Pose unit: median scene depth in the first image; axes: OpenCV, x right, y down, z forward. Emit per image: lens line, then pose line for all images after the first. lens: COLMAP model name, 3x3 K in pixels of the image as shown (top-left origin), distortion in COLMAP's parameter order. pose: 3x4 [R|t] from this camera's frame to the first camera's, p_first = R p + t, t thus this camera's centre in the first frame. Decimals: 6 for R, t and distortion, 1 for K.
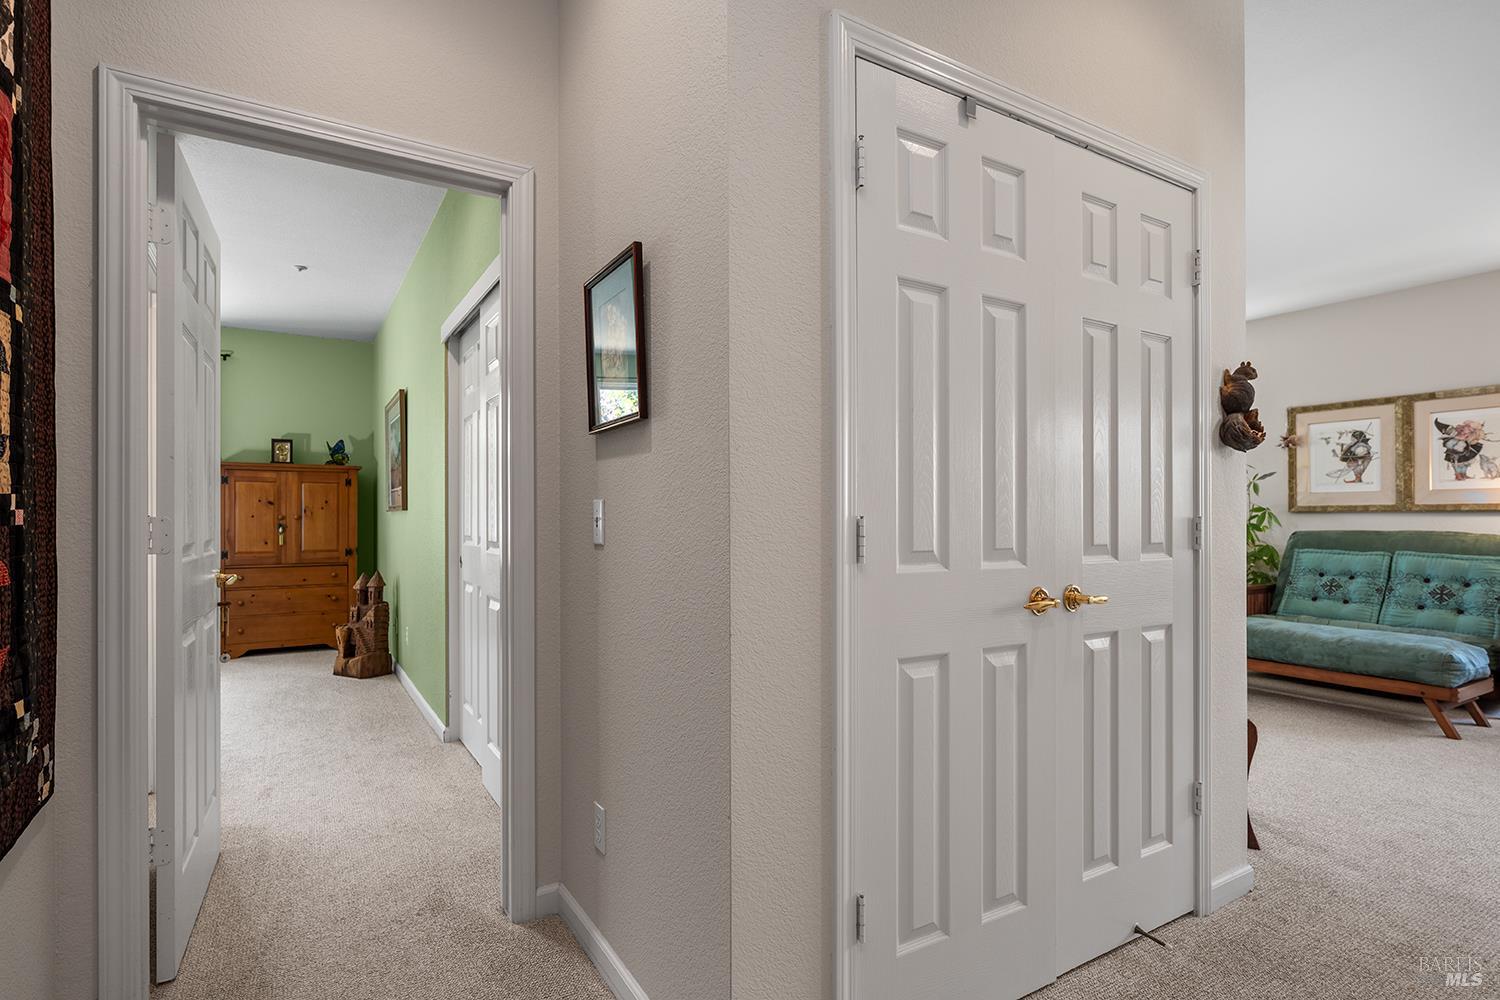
lens RADIAL K [[765.4, 0, 750.0], [0, 765.4, 511.3], [0, 0, 1]] dist [0.001806, 0.000198]
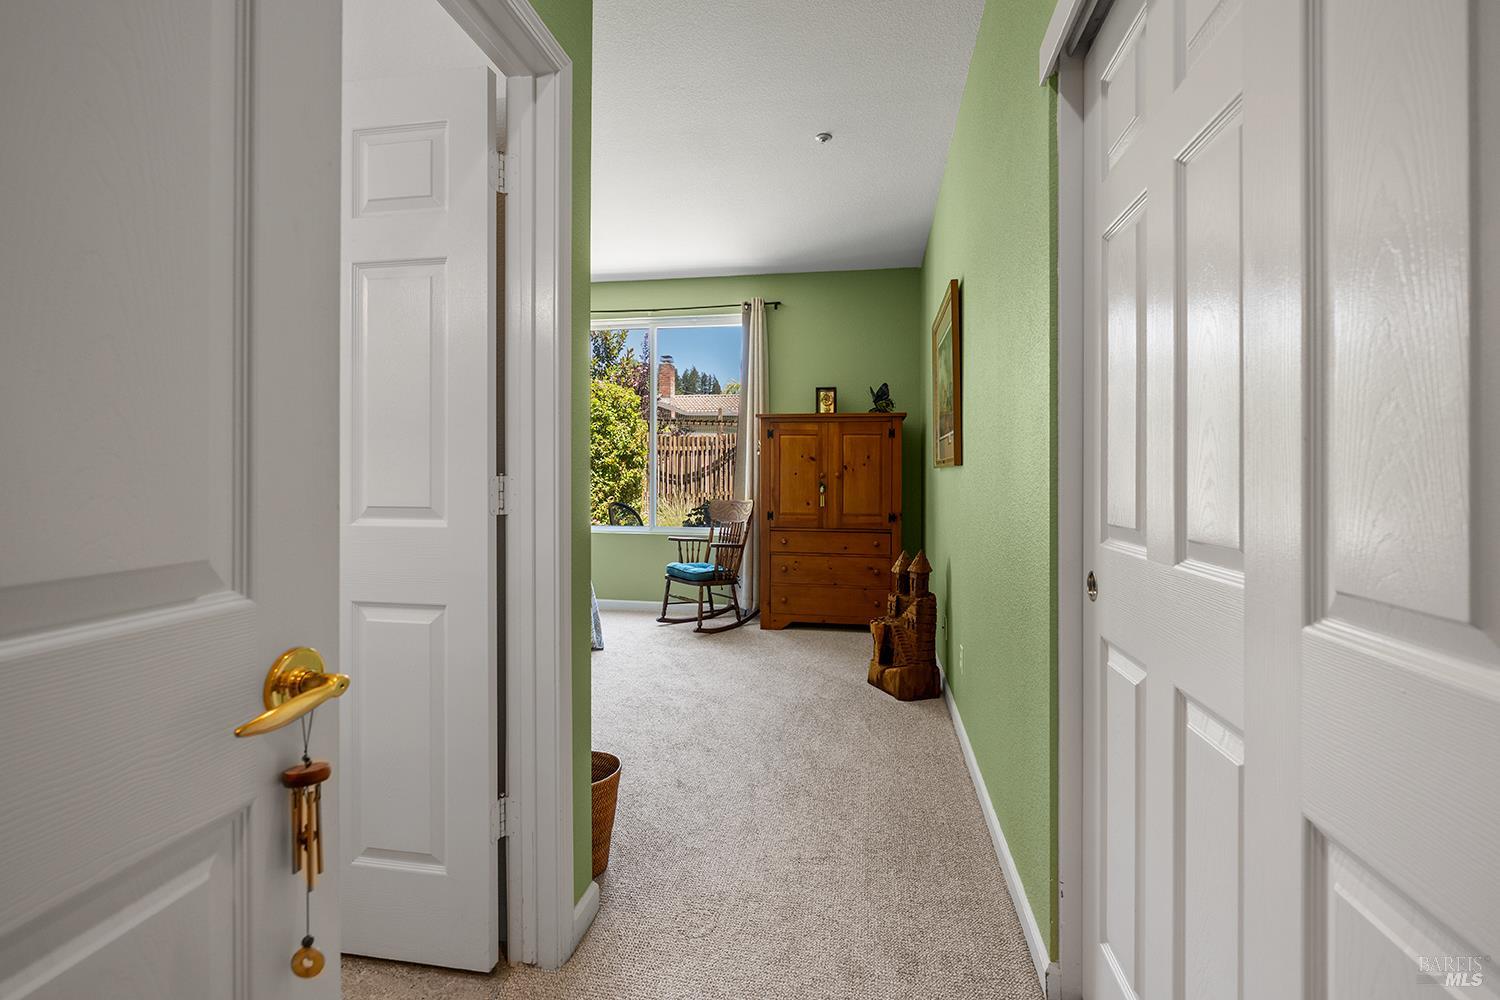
lens RADIAL K [[684.1, 0, 748.0], [0, 684.1, 474.3], [0, 0, 1]] dist [0.002594, -0.000174]
pose [[0.753192, 0.003996, -0.657789, -0.172387], [-0.000123, 0.999982, 0.005934, 0.002699], [0.657801, -0.004389, 0.753179, 0.377870]]
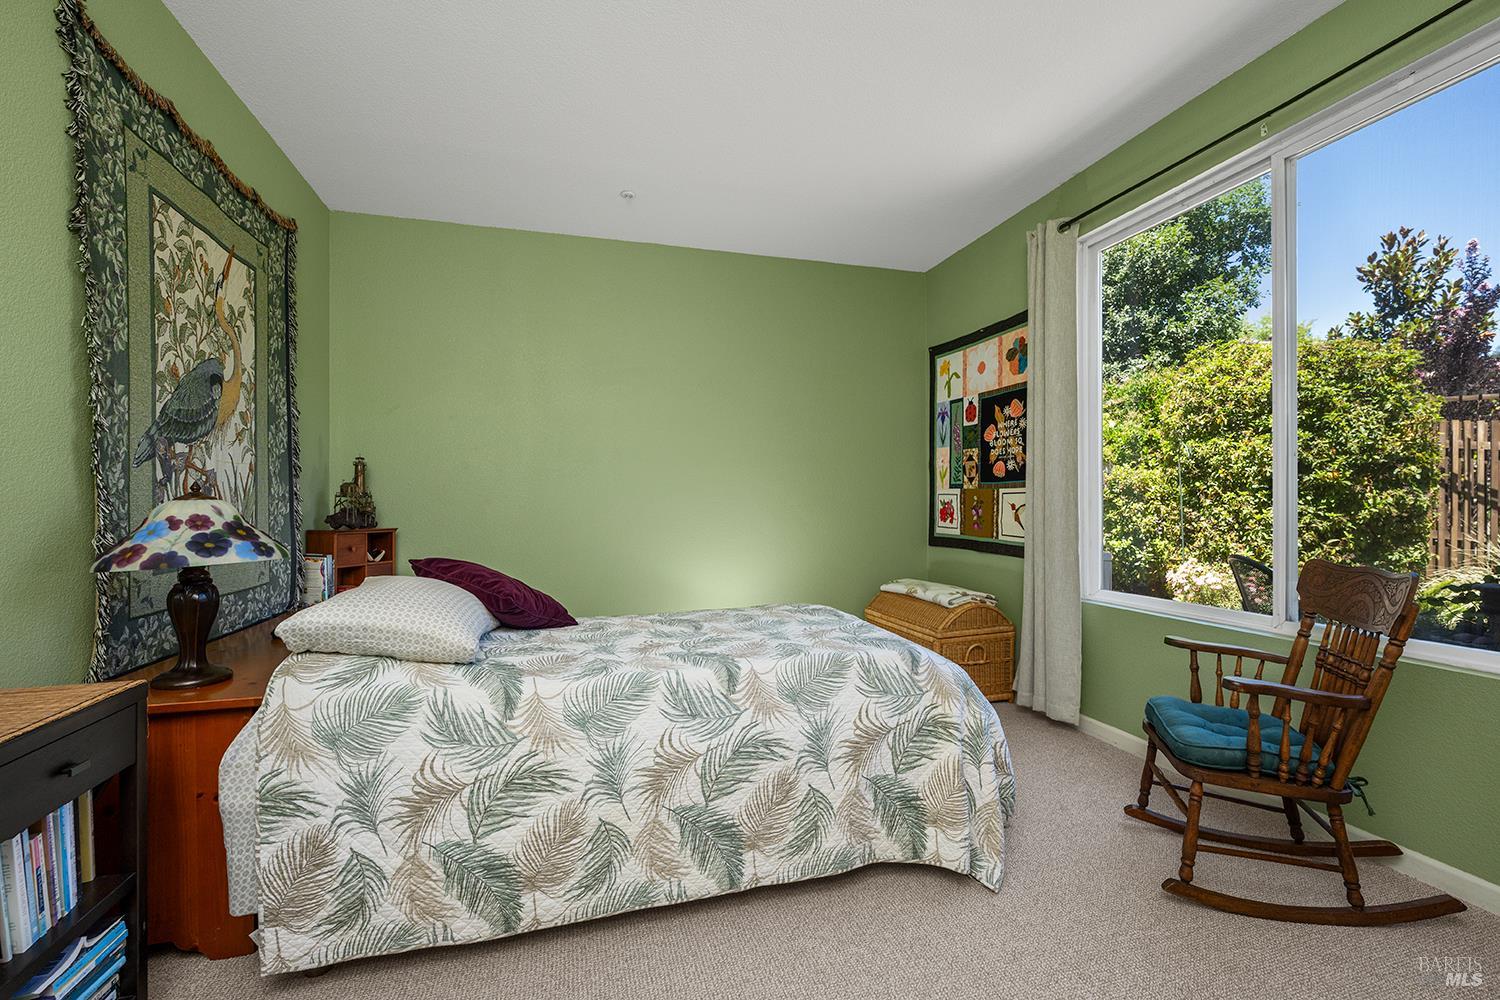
lens RADIAL K [[684.1, 0, 748.0], [0, 684.1, 503.8], [0, 0, 1]] dist [0.002594, -0.000174]
pose [[-0.288071, 0.006532, -0.957587, -0.410945], [0.011809, 0.999925, 0.003268, 0.006107], [0.957536, -0.010367, -0.288126, 0.953597]]
